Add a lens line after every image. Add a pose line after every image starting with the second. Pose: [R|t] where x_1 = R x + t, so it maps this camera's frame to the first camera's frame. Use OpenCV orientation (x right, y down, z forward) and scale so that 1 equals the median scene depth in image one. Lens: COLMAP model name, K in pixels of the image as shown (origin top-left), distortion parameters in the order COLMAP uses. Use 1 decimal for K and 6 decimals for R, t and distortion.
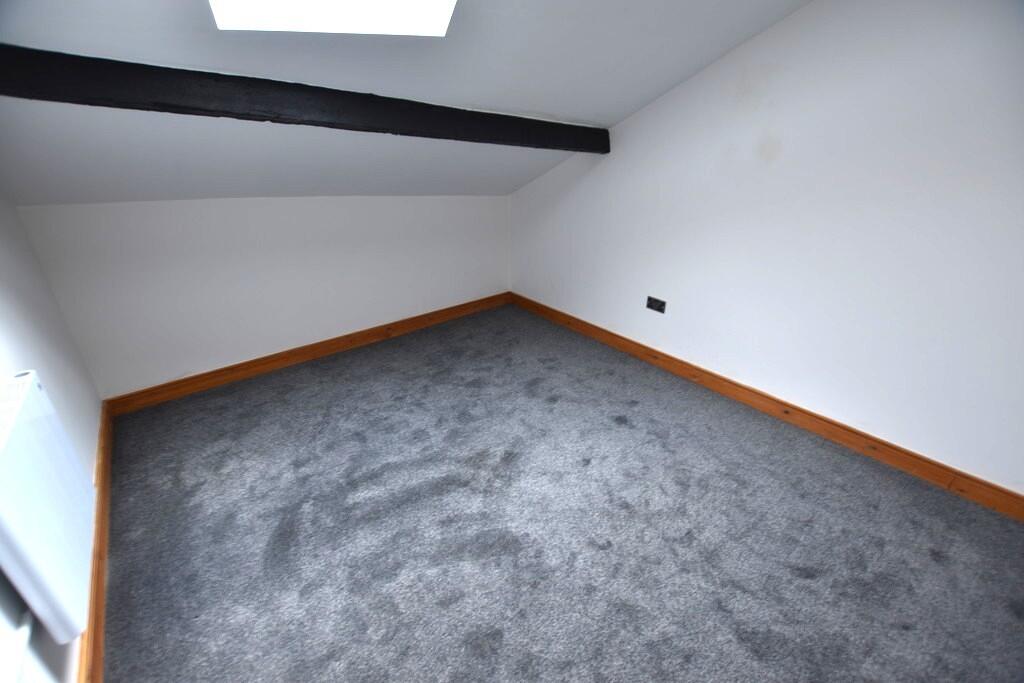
lens RADIAL K [[450.8, 0, 521.3], [0, 450.8, 345.2], [0, 0, 1]] dist [-0.037571, 0.007919]
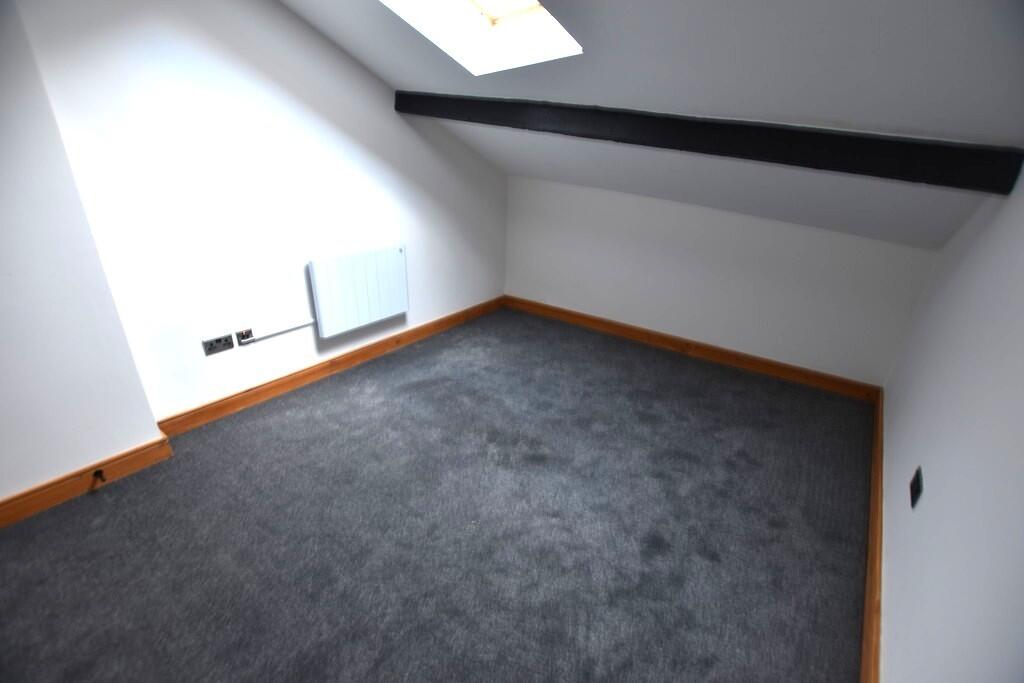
lens RADIAL K [[450.8, 0, 521.3], [0, 450.8, 345.2], [0, 0, 1]] dist [-0.037571, 0.007919]
pose [[0.262427, 0.406743, -0.875039, 0.750242], [-0.435111, 0.859278, 0.268925, -0.228969], [0.861284, 0.310166, 0.402475, 0.486670]]
